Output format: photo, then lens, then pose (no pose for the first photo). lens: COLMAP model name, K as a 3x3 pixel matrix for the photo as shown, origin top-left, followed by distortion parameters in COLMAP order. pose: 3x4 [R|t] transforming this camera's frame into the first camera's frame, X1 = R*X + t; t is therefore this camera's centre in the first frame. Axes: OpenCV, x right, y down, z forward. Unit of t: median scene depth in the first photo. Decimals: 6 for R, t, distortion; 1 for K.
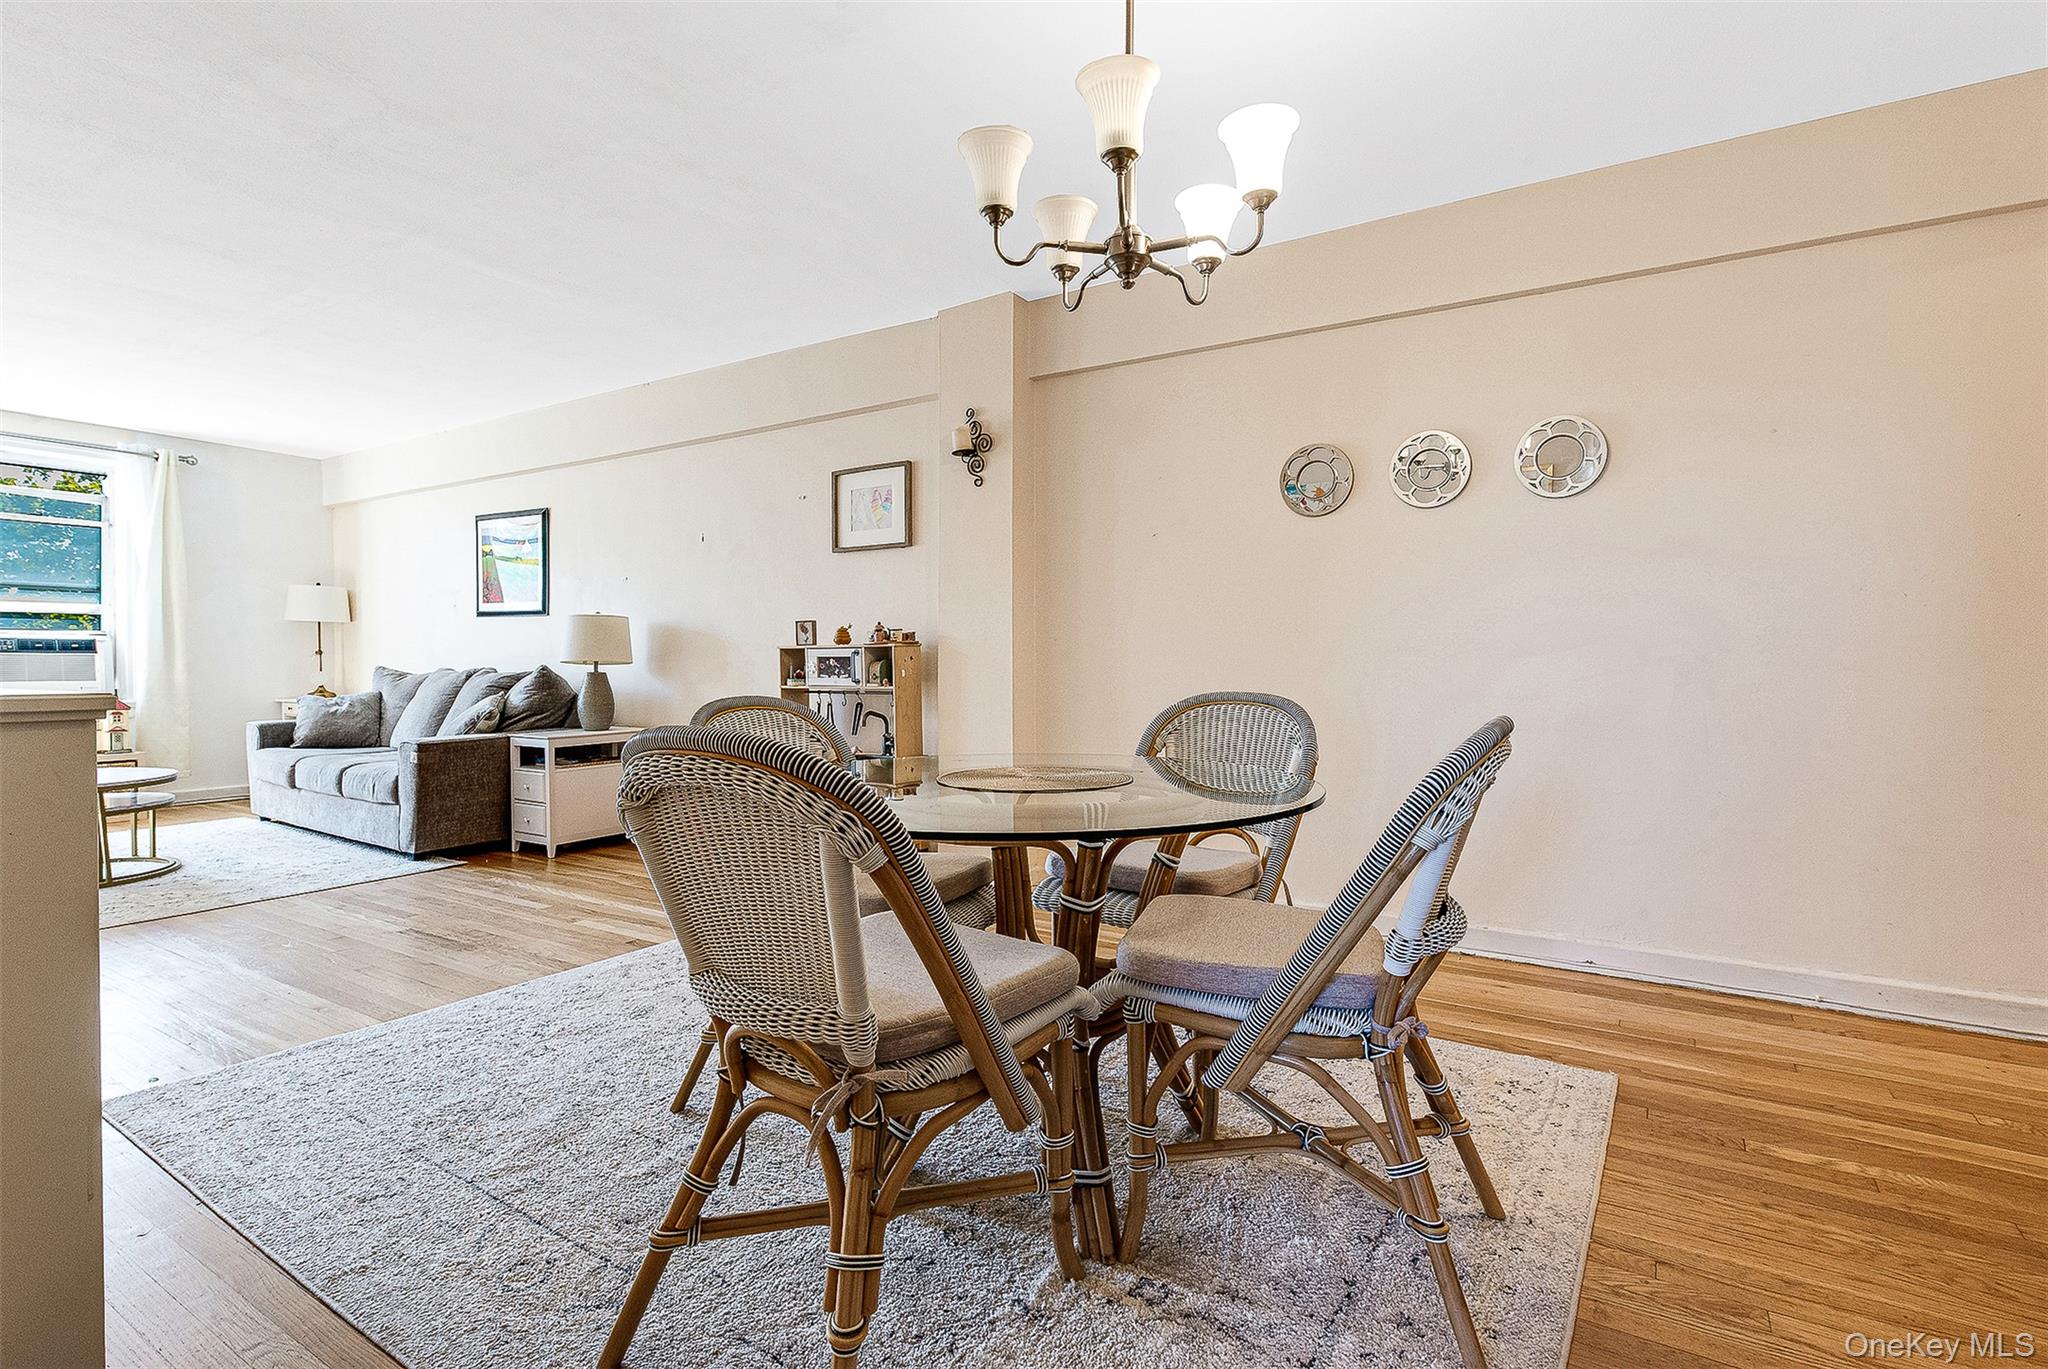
lens RADIAL K [[960.9, 0, 1028.3], [0, 960.9, 680.6], [0, 0, 1]] dist [0.023116, -0.014316]
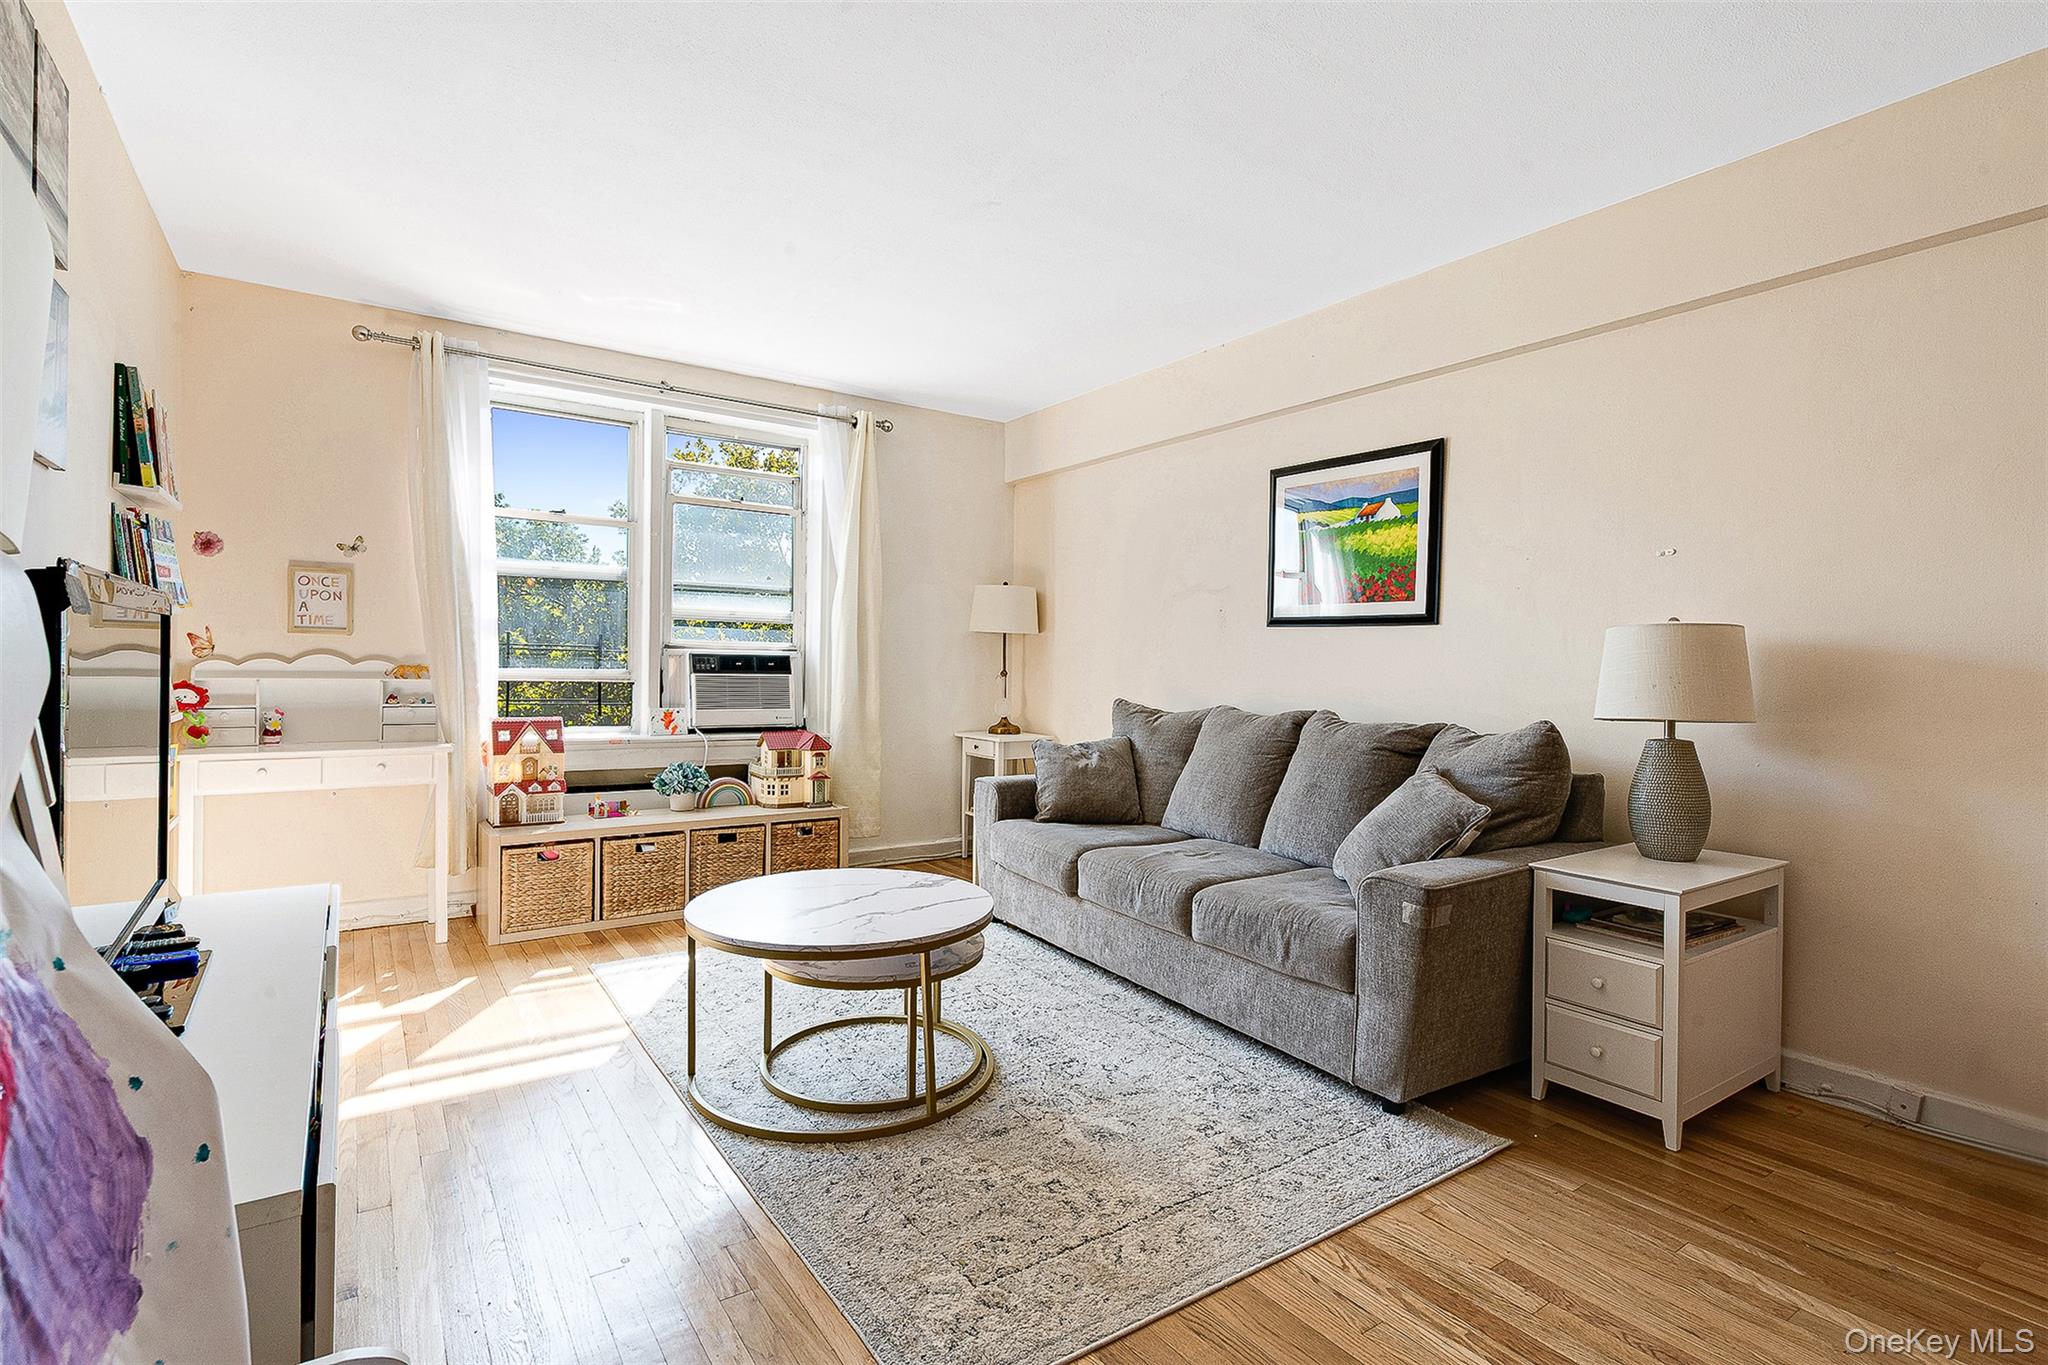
lens RADIAL K [[969.5, 0, 1021.6], [0, 969.5, 668.3], [0, 0, 1]] dist [0.019805, -0.011789]
pose [[0.913284, 0.014890, -0.407050, -0.494098], [-0.022761, 0.999636, -0.014500, -0.027110], [0.406686, 0.022507, 0.913291, 0.371756]]
